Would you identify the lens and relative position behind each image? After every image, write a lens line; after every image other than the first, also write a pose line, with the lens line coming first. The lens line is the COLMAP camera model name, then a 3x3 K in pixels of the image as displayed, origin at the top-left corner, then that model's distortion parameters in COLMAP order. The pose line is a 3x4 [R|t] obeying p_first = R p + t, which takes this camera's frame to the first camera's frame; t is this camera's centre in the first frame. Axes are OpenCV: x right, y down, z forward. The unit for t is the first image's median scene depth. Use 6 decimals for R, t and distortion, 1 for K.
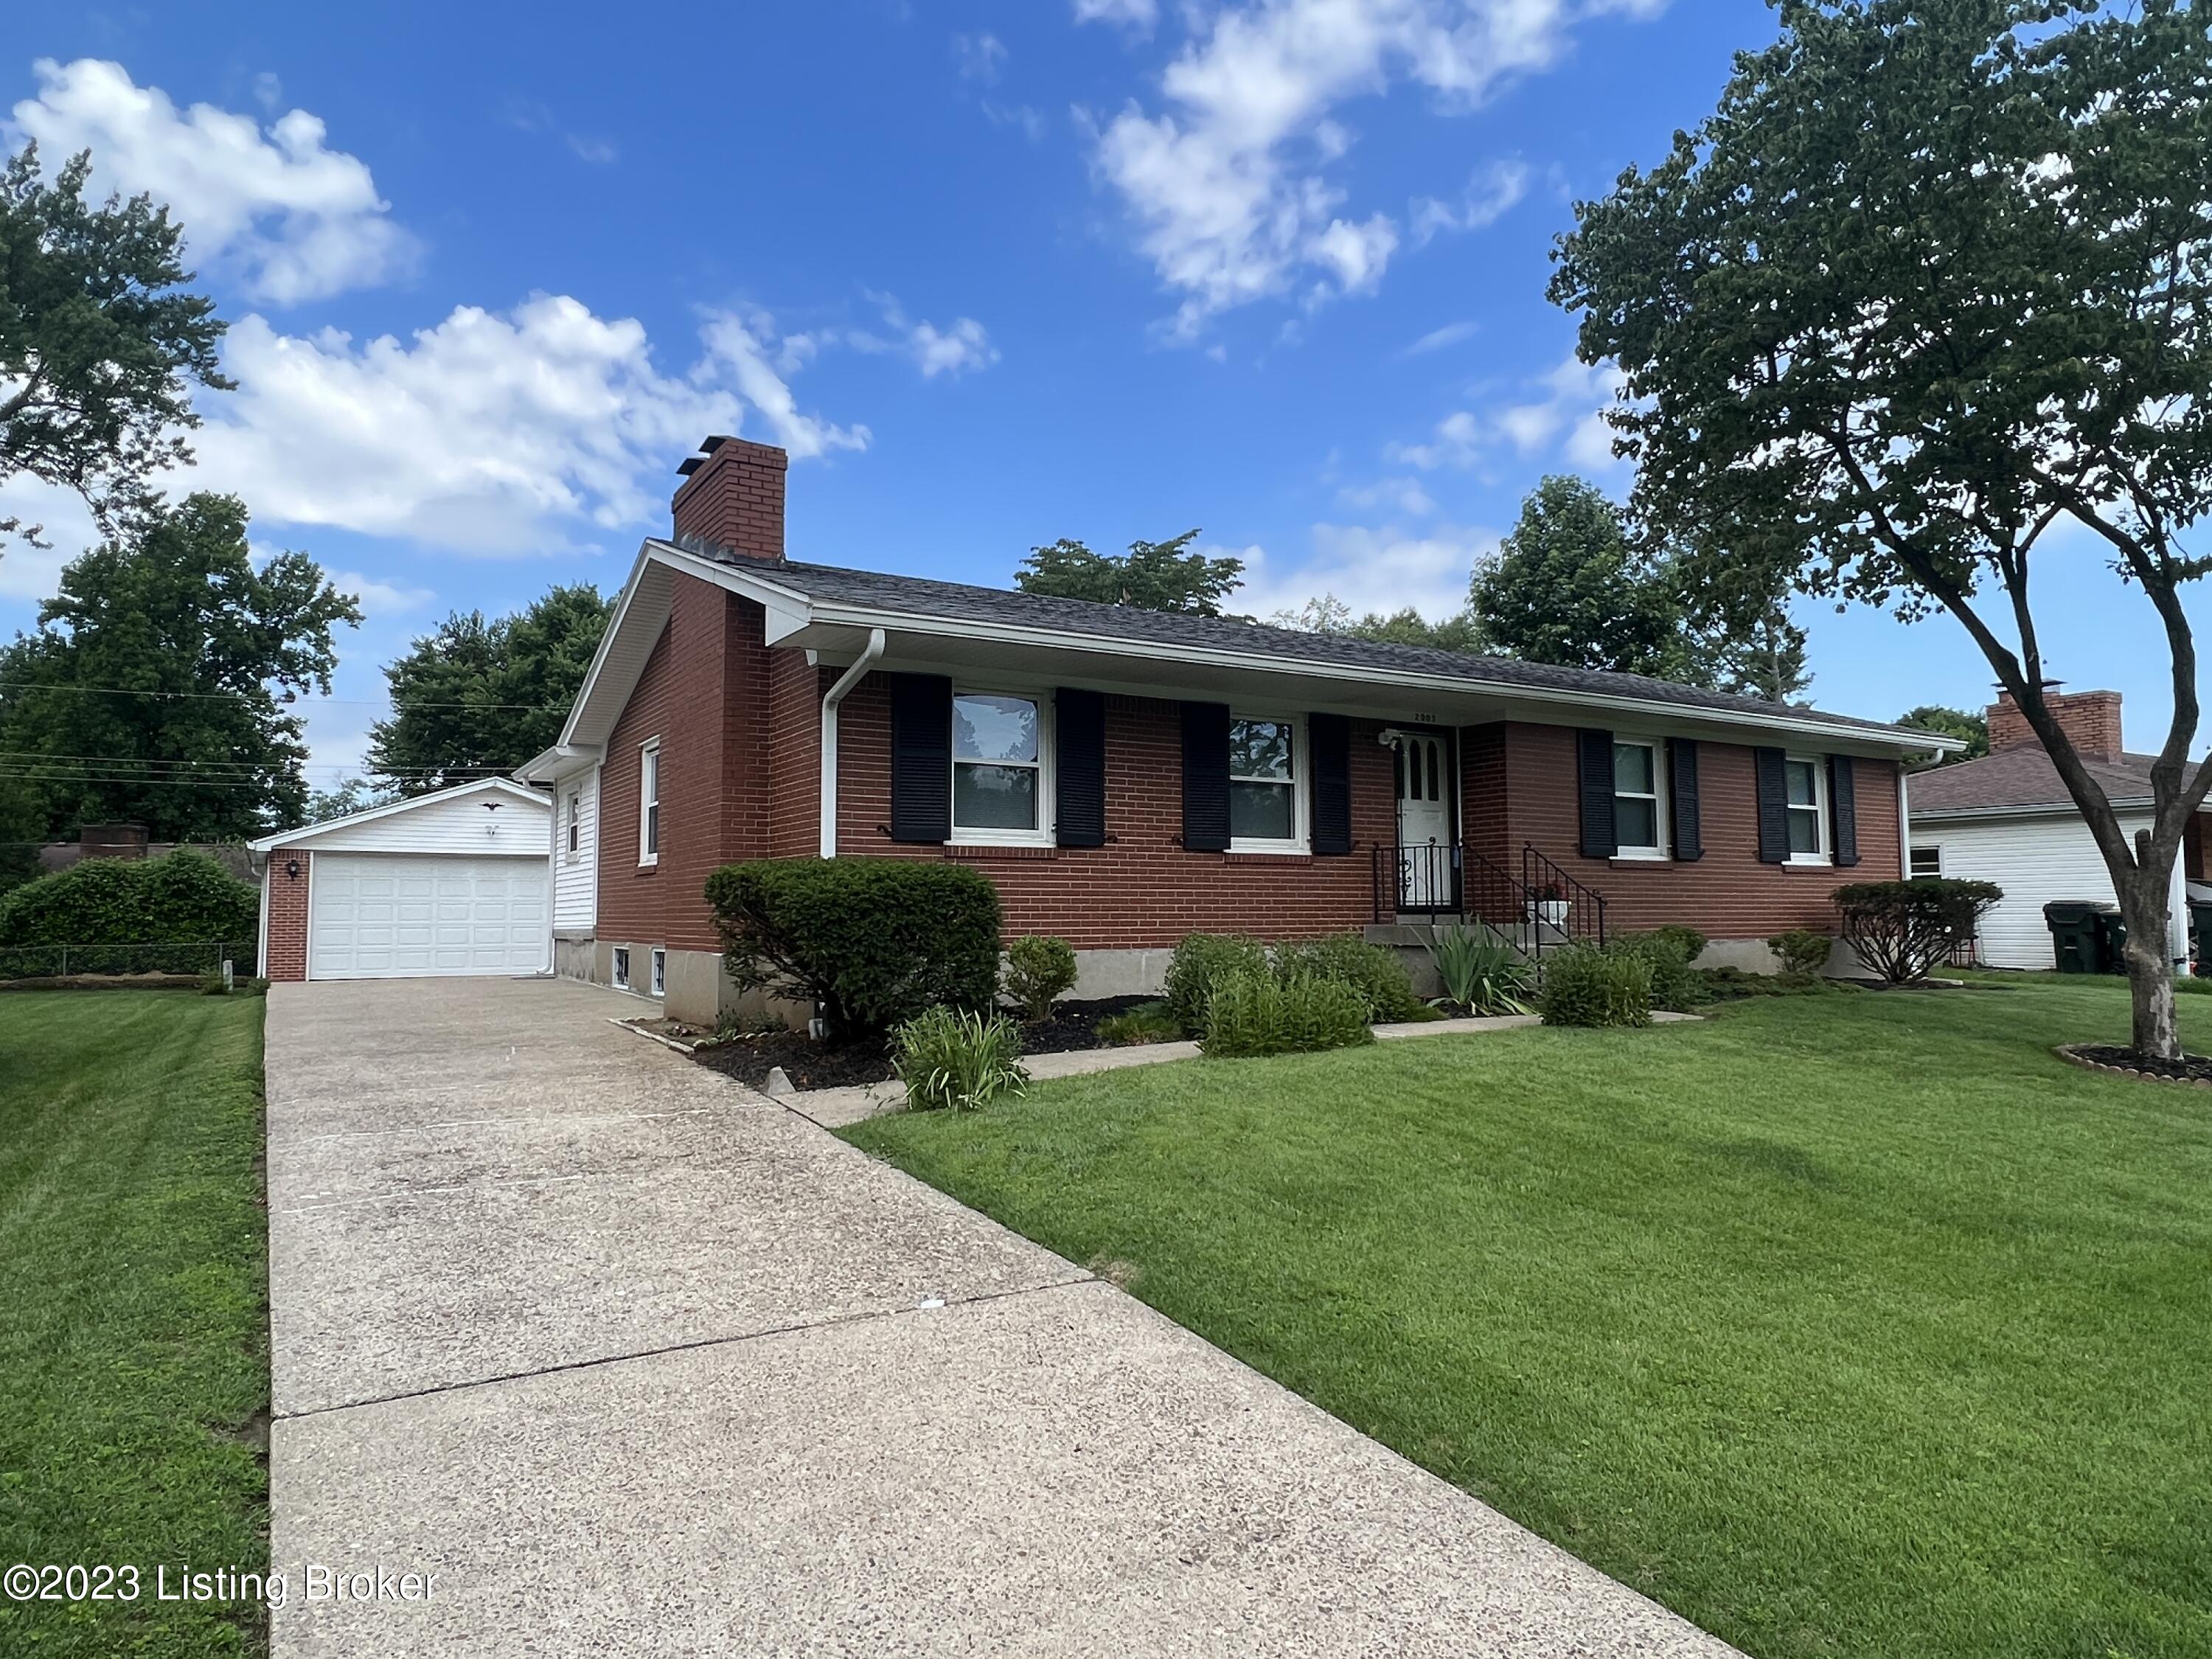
lens RADIAL K [[1322.1, 0, 1111.9], [0, 1322.1, 818.1], [0, 0, 1]] dist [0.016689, -0.004537]
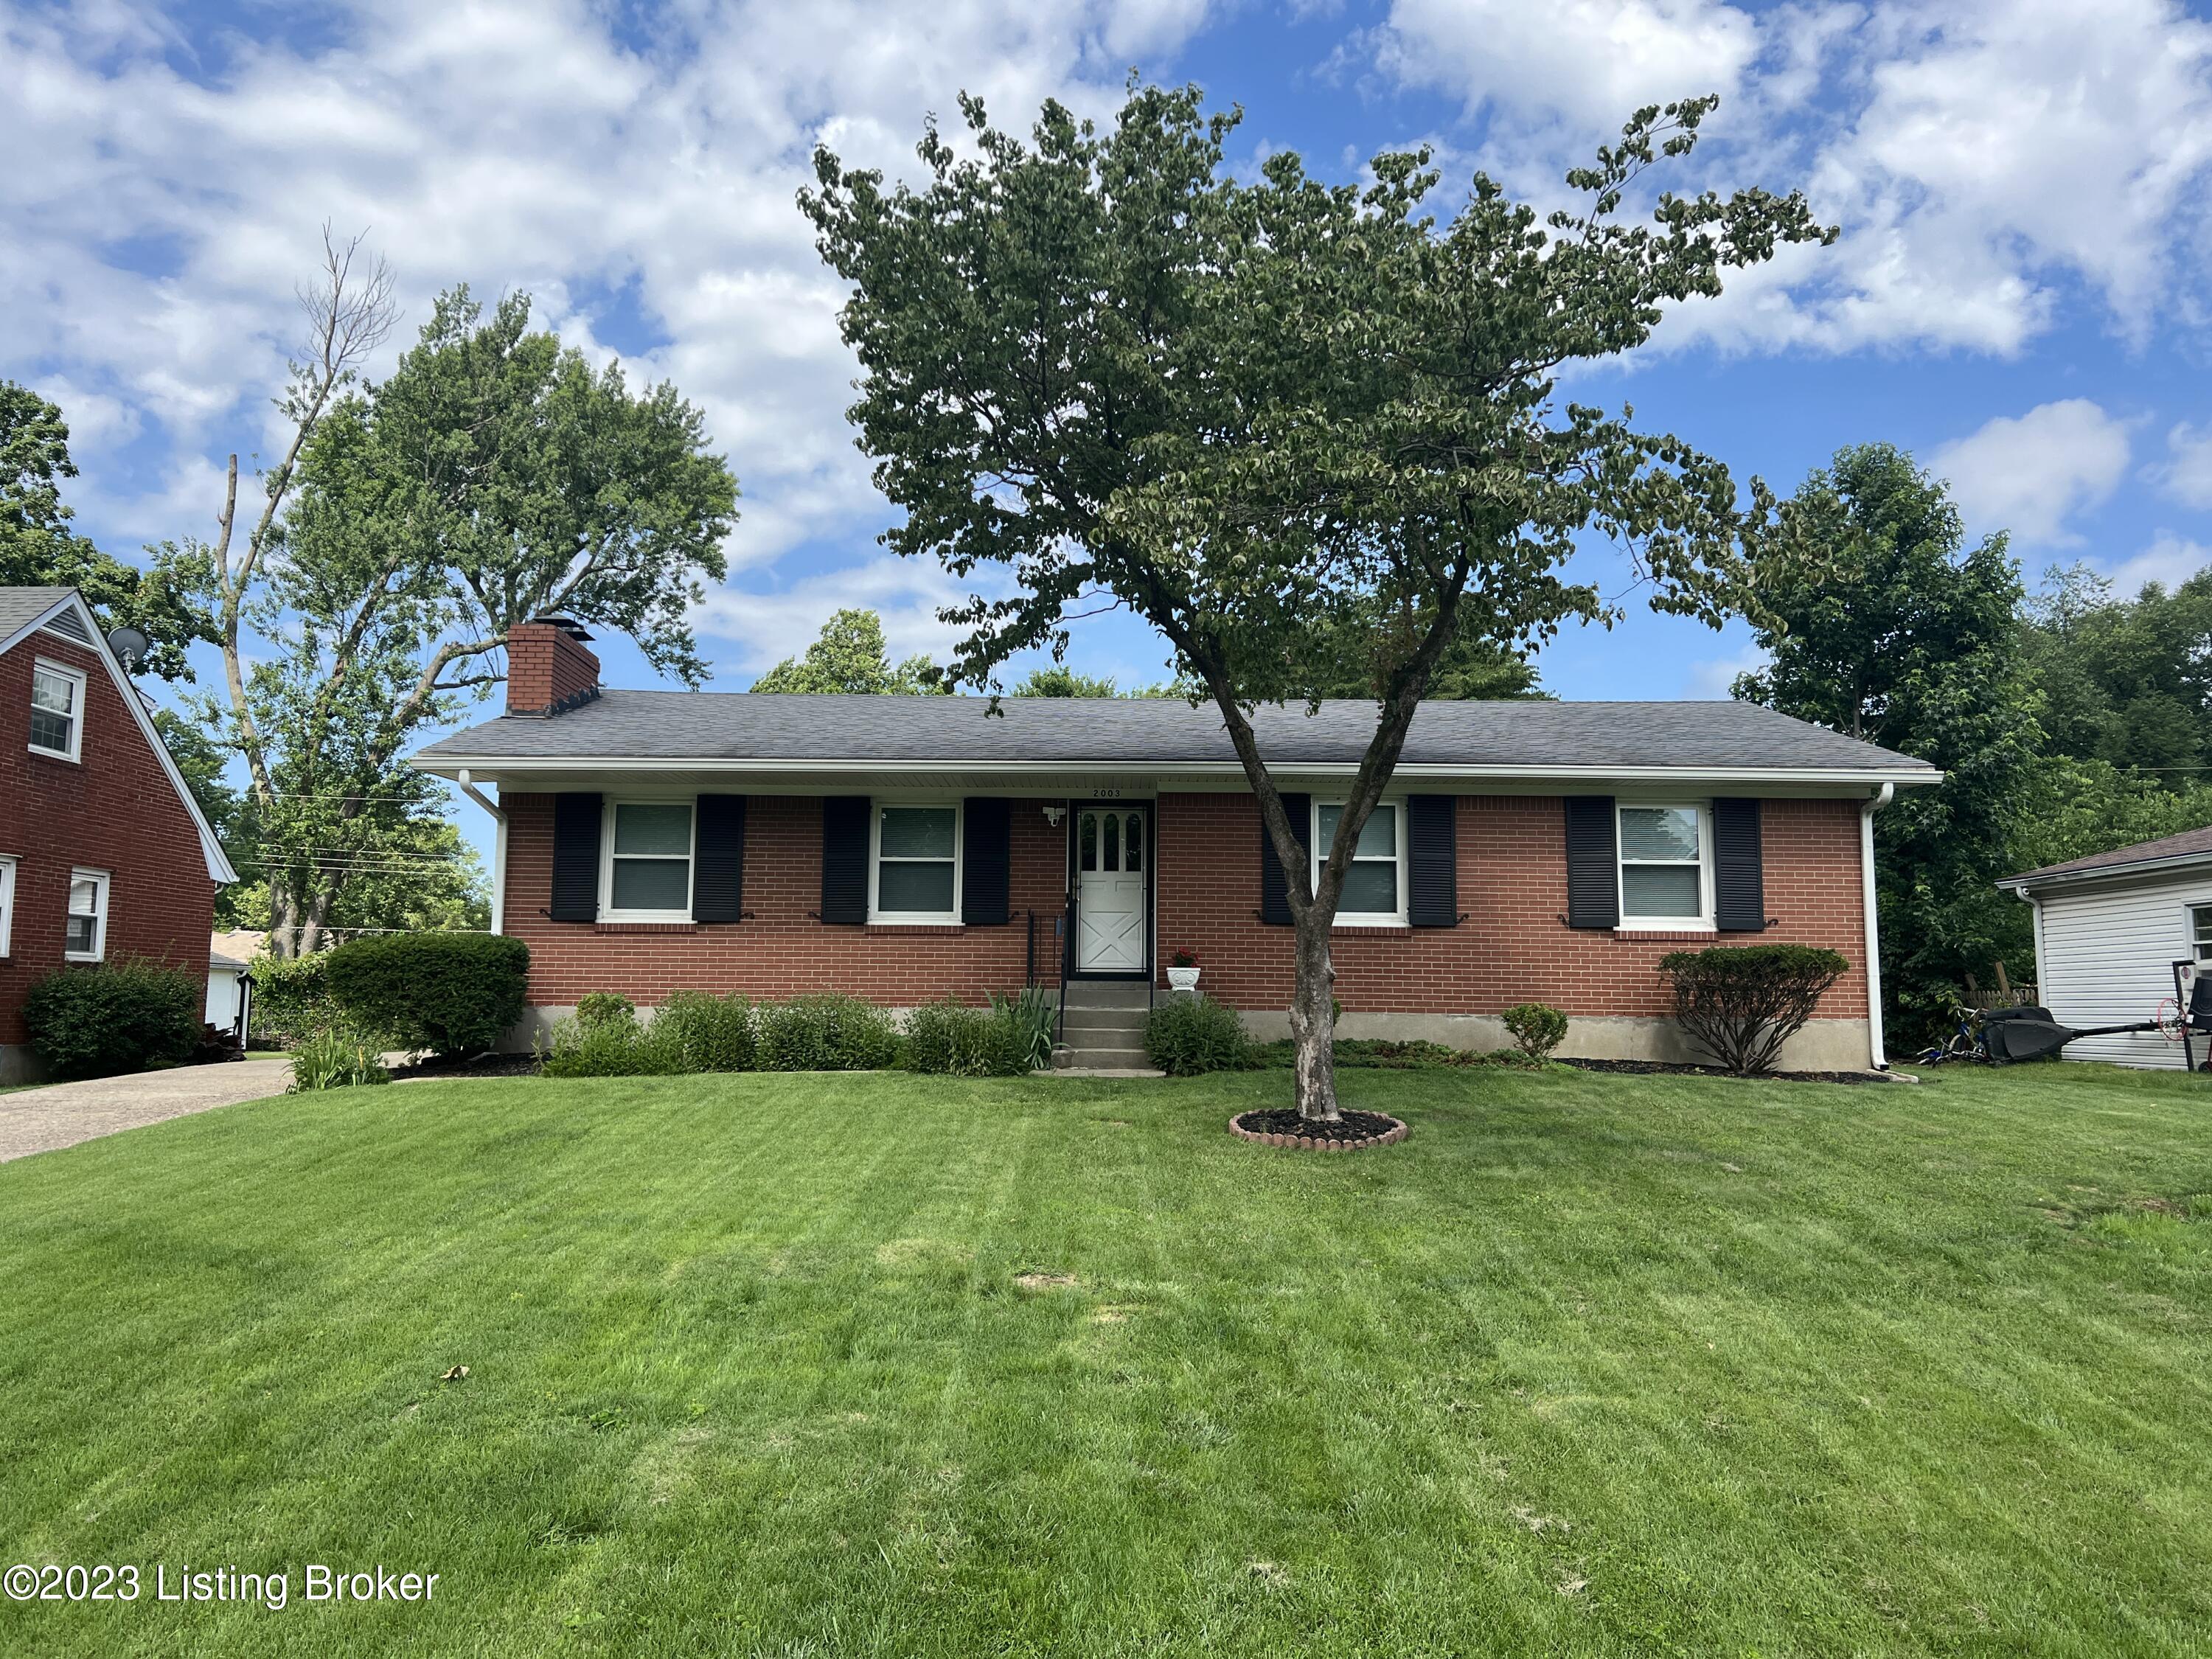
lens RADIAL K [[1675.4, 0, 1085.0], [0, 1675.4, 839.4], [0, 0, 1]] dist [0.031990, -0.035223]
pose [[0.842215, -0.041914, -0.537510, 0.208202], [0.024680, 0.998926, -0.039224, 0.002620], [0.538577, 0.019769, 0.842345, -0.024584]]
